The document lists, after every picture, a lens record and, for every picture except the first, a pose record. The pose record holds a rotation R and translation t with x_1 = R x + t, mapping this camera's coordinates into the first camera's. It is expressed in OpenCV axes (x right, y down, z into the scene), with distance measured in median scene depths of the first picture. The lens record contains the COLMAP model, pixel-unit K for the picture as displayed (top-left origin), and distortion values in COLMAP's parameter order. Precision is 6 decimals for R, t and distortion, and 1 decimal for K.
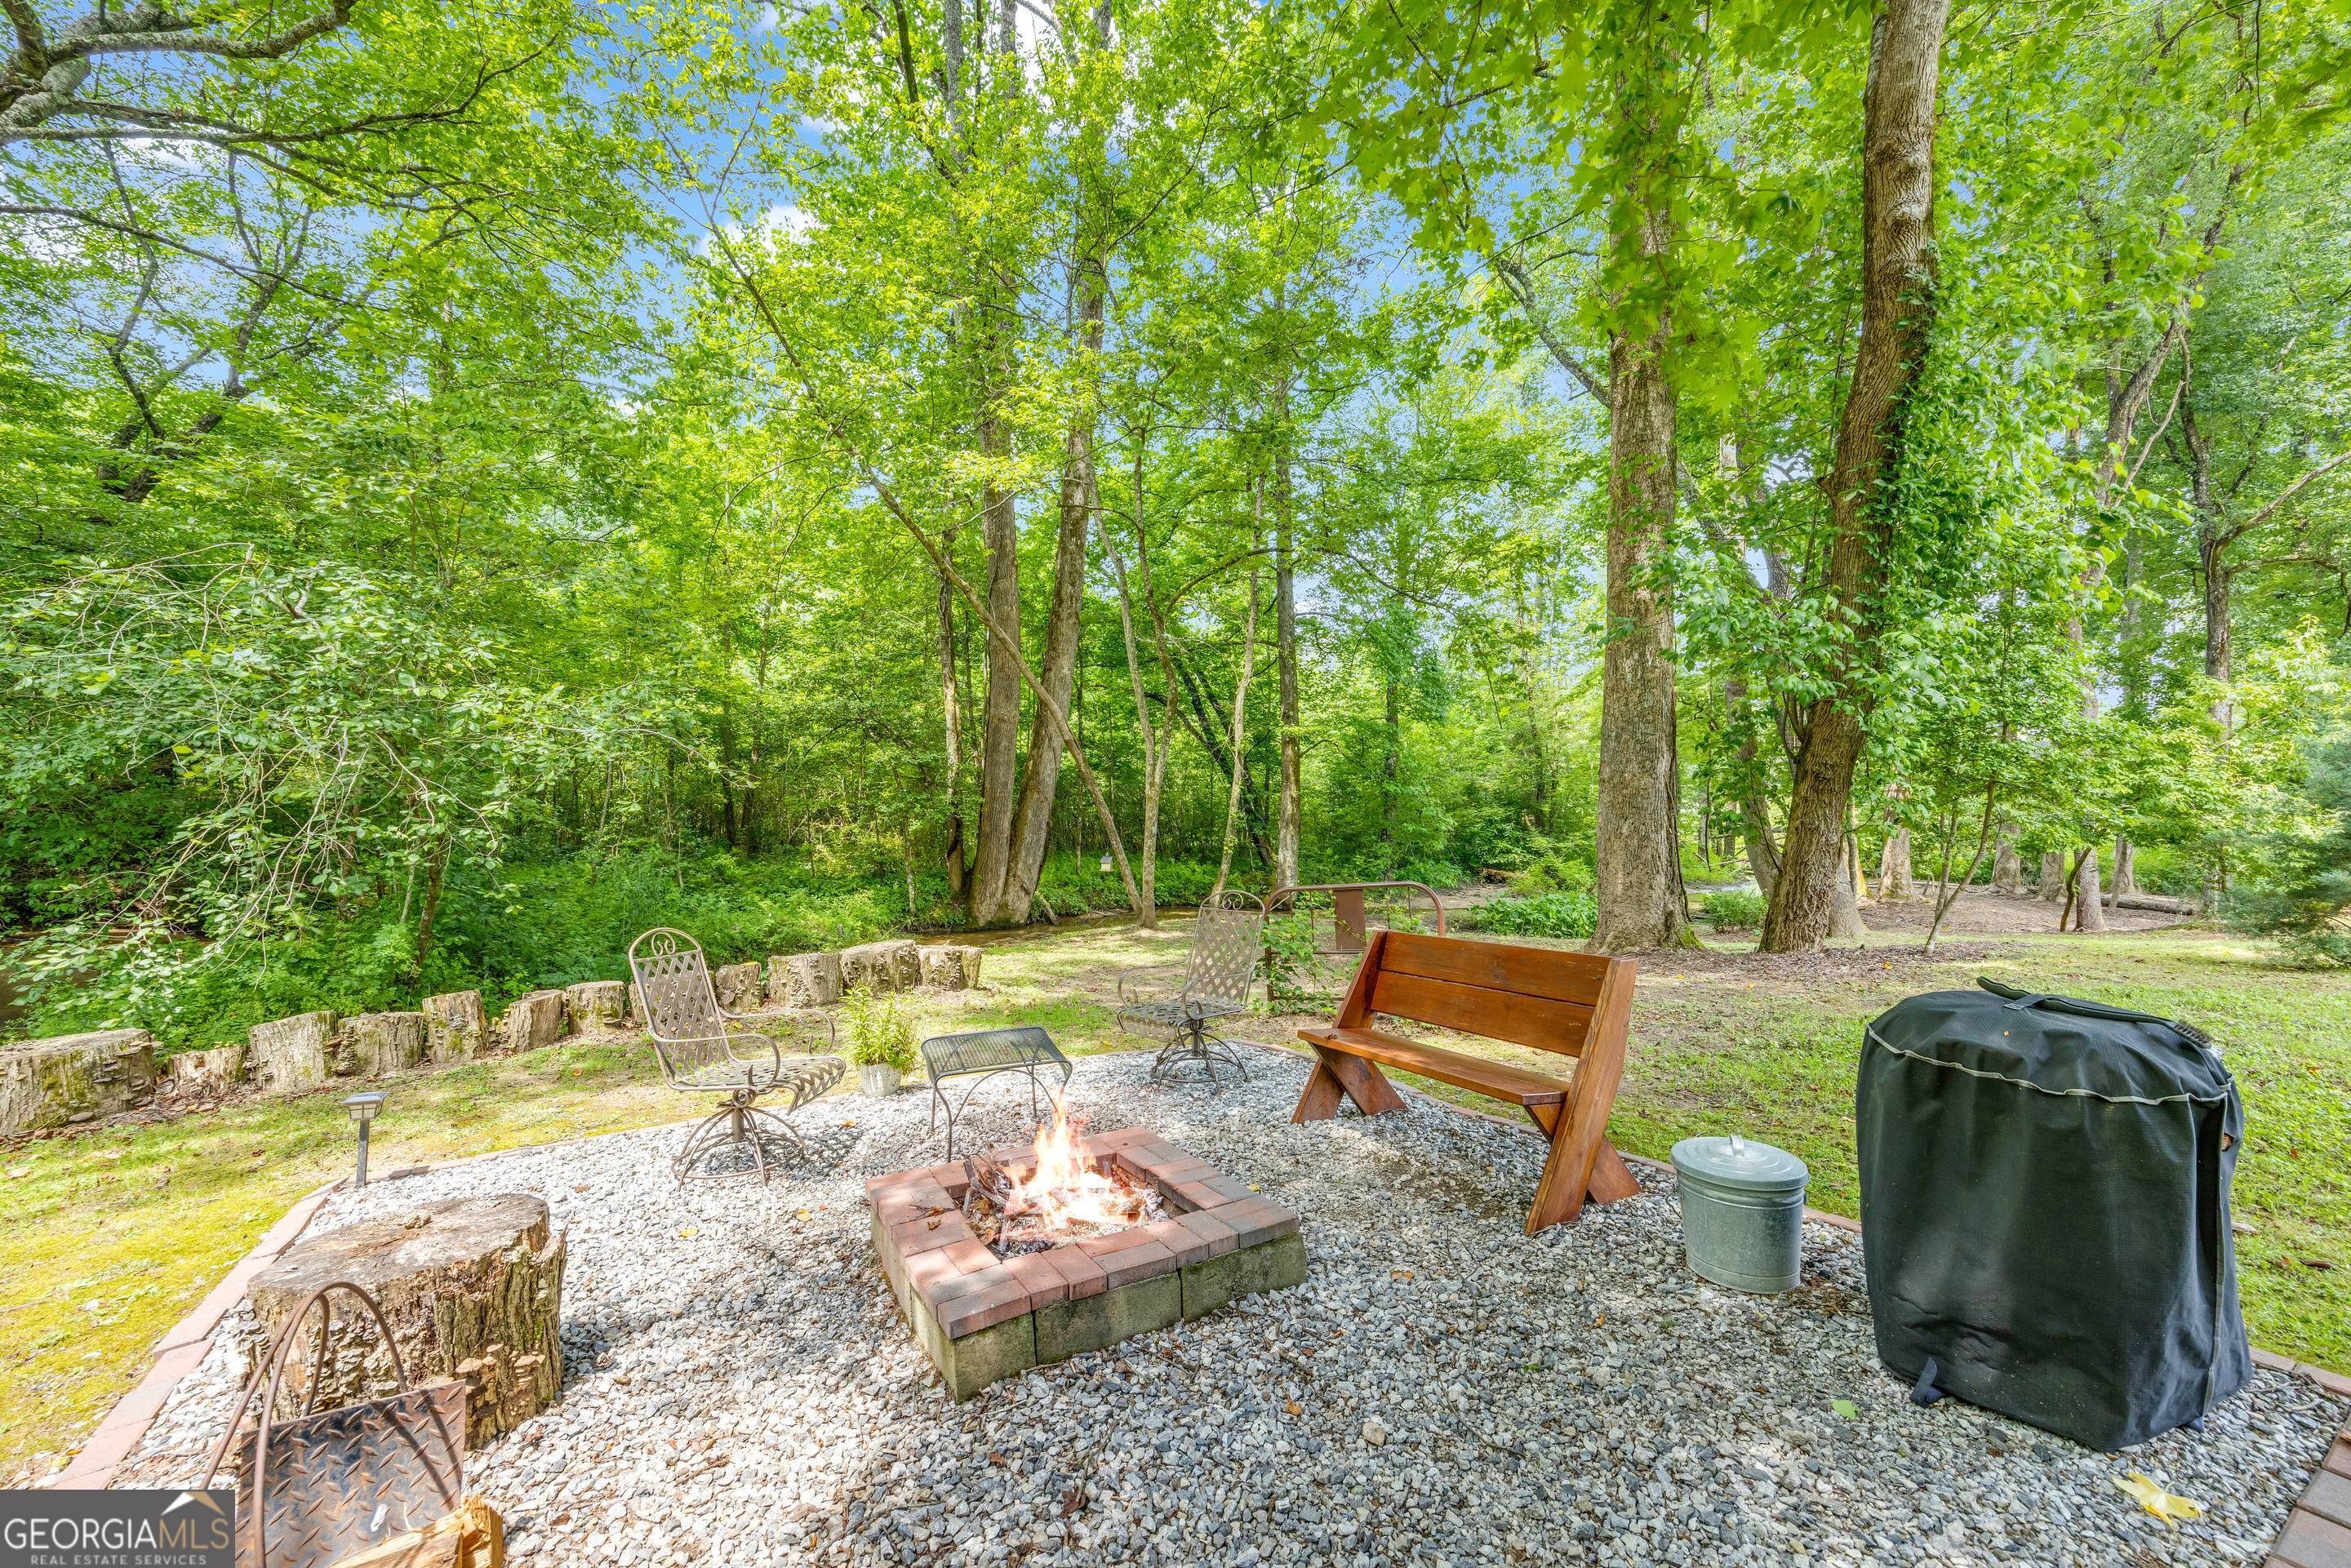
lens RADIAL K [[957.9, 0, 1175.5], [0, 957.9, 784.0], [0, 0, 1]] dist [0.000464, -0.000017]
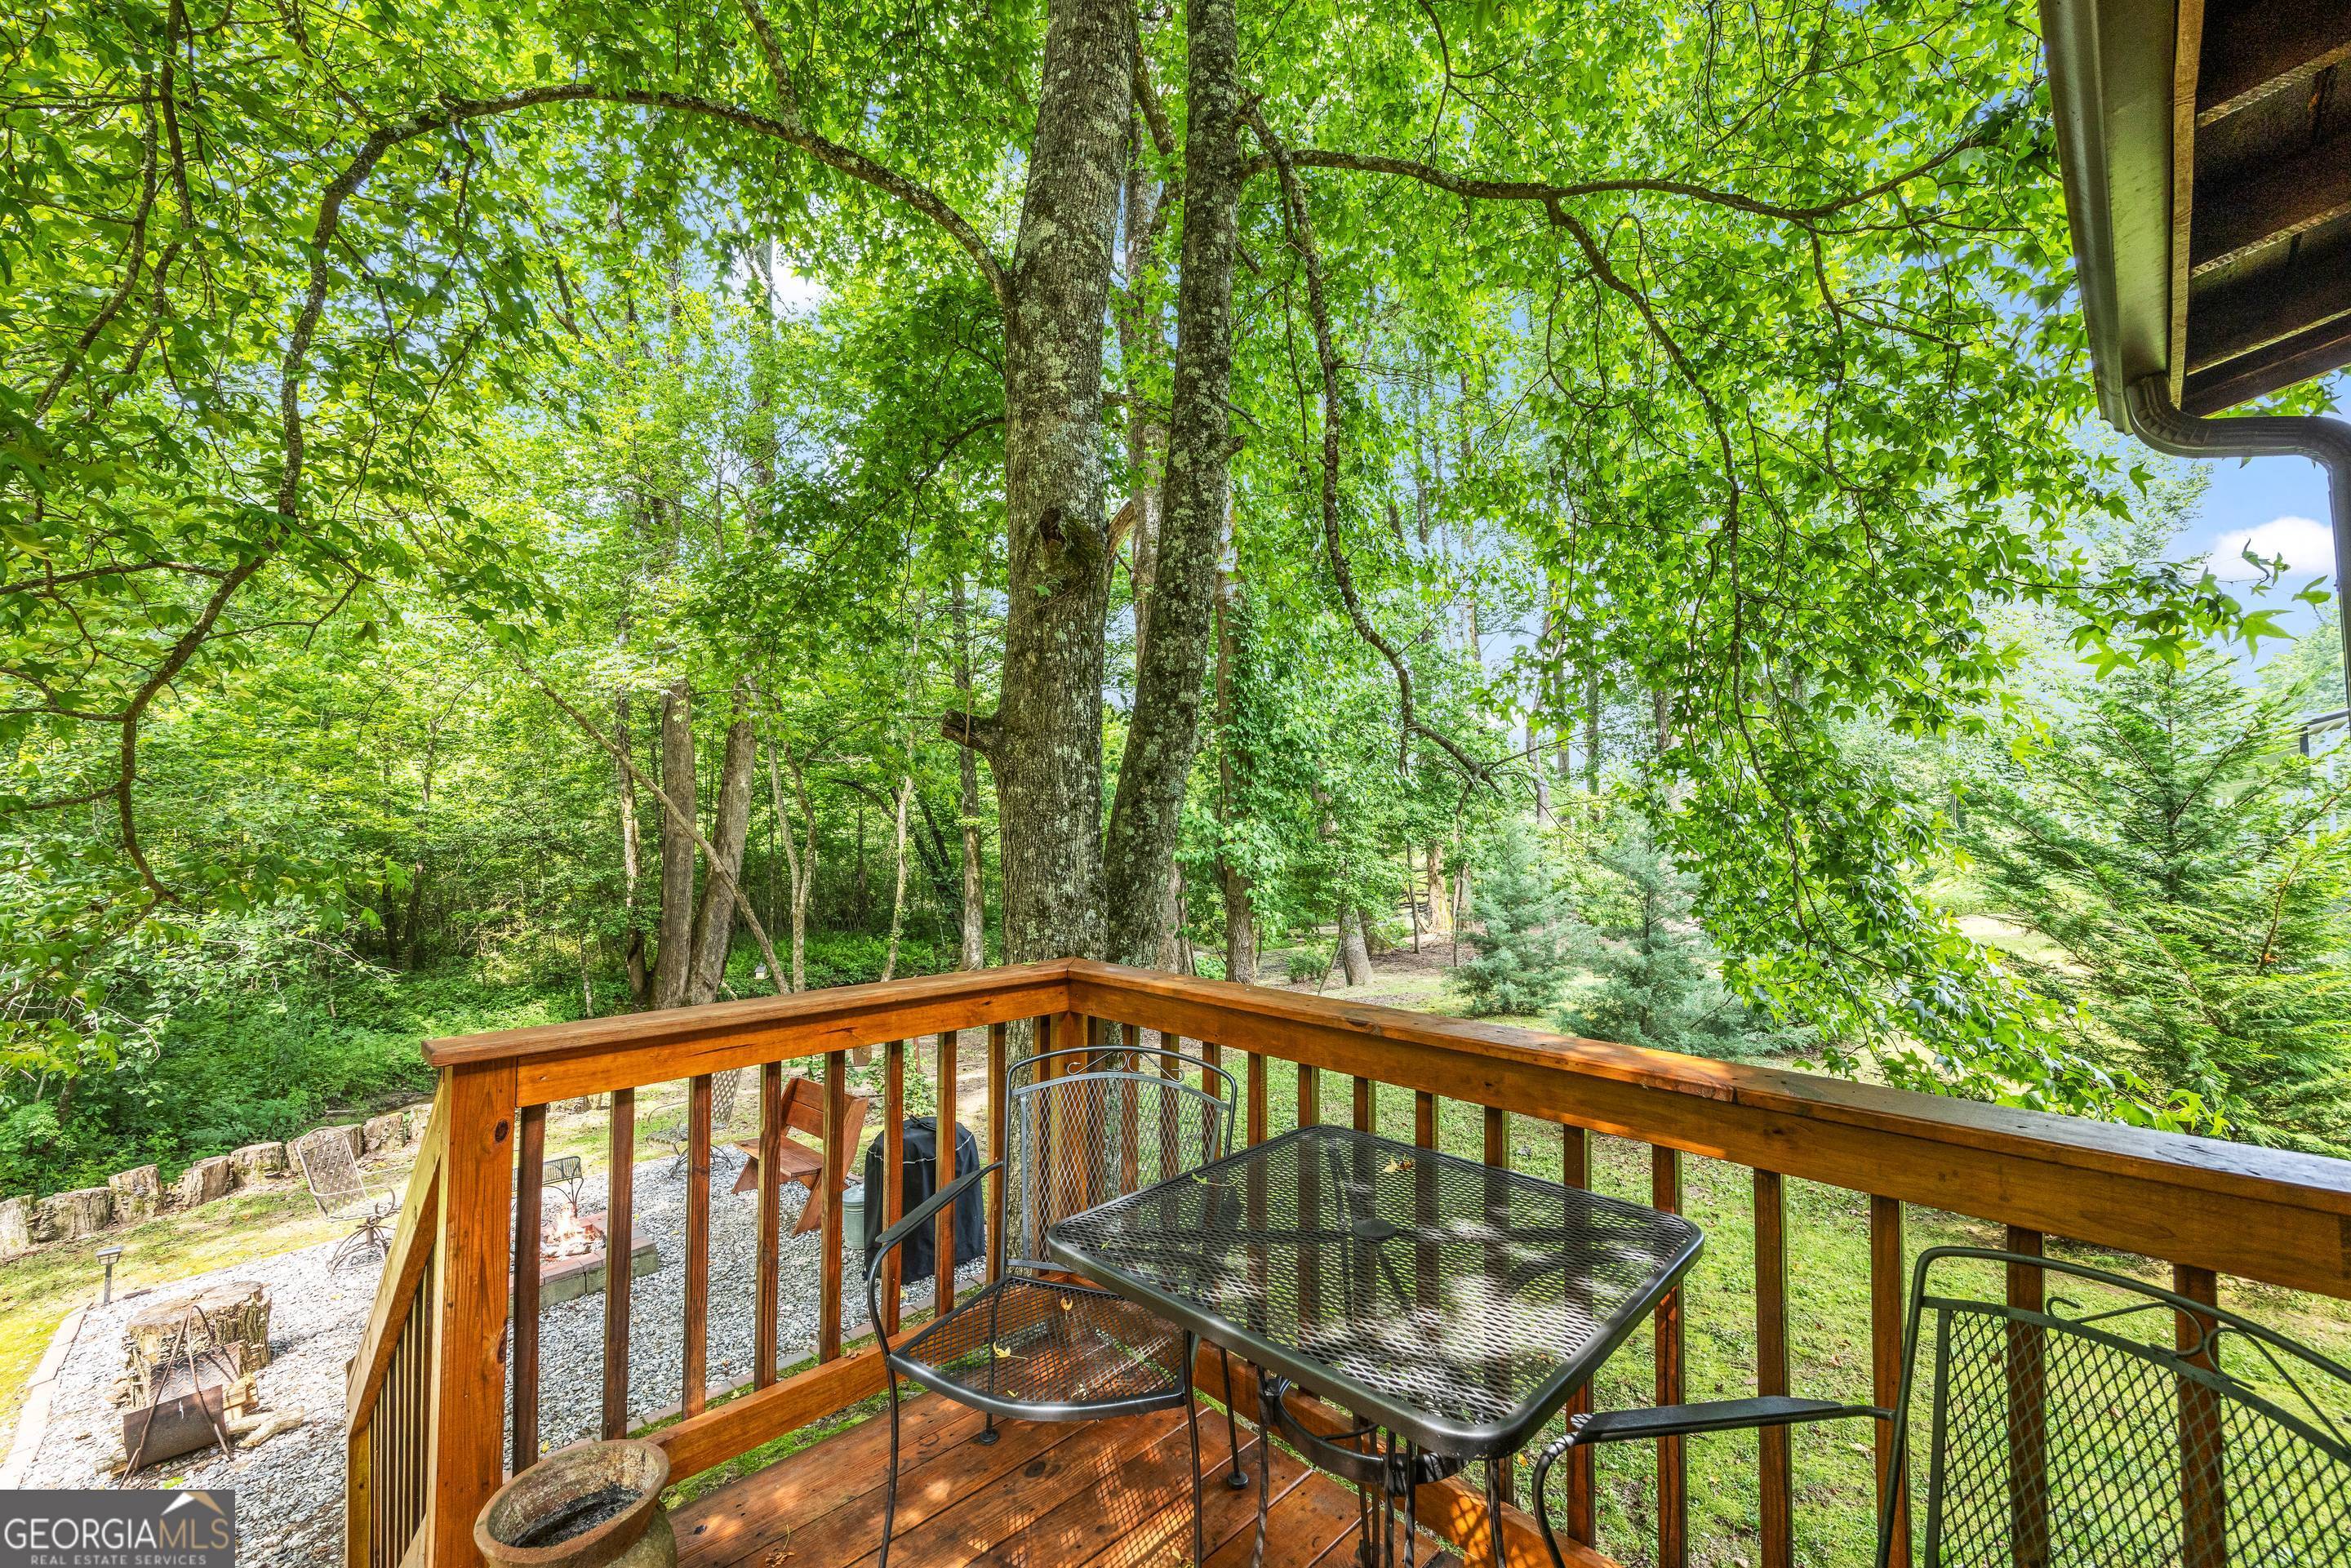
lens RADIAL K [[958.6, 0, 1176.0], [0, 958.6, 780.0], [0, 0, 1]] dist [-0.001475, 0.000097]
pose [[0.969755, -0.022557, 0.243035, 0.352791], [0.032783, 0.998735, -0.038117, -0.227167], [-0.241868, 0.044931, 0.969268, -0.680595]]
